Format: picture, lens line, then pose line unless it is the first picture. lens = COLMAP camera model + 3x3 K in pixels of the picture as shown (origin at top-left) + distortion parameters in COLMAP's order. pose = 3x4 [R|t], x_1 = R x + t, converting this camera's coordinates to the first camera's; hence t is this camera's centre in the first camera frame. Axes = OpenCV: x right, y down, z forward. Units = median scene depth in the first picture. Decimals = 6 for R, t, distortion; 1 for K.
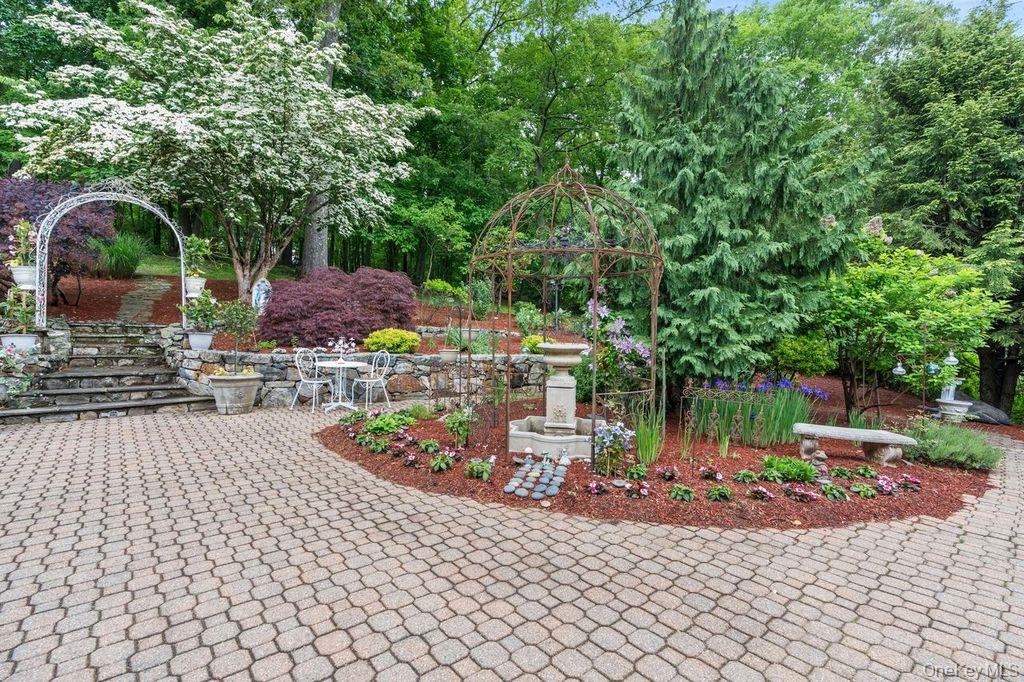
lens RADIAL K [[464.9, 0, 510.3], [0, 464.9, 338.2], [0, 0, 1]] dist [-0.003757, 0.001001]
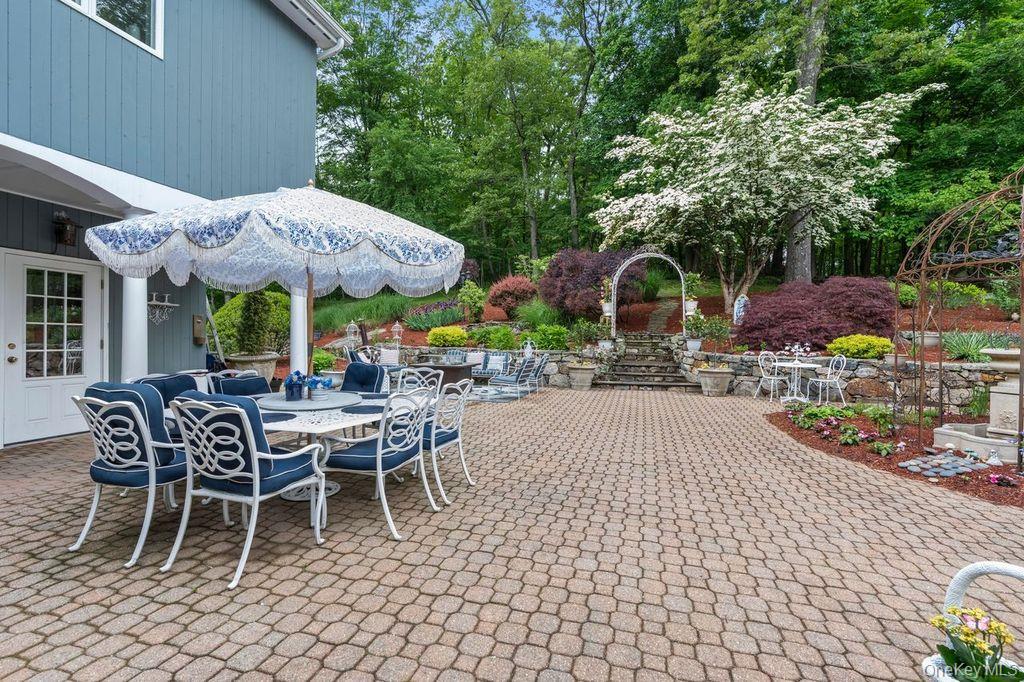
lens RADIAL K [[464.9, 0, 510.4], [0, 464.9, 343.1], [0, 0, 1]] dist [-0.003757, 0.001001]
pose [[0.553700, 0.003934, -0.832707, 0.202219], [-0.006258, 0.999980, 0.000562, 0.002691], [0.832693, 0.004900, 0.553713, -0.252758]]
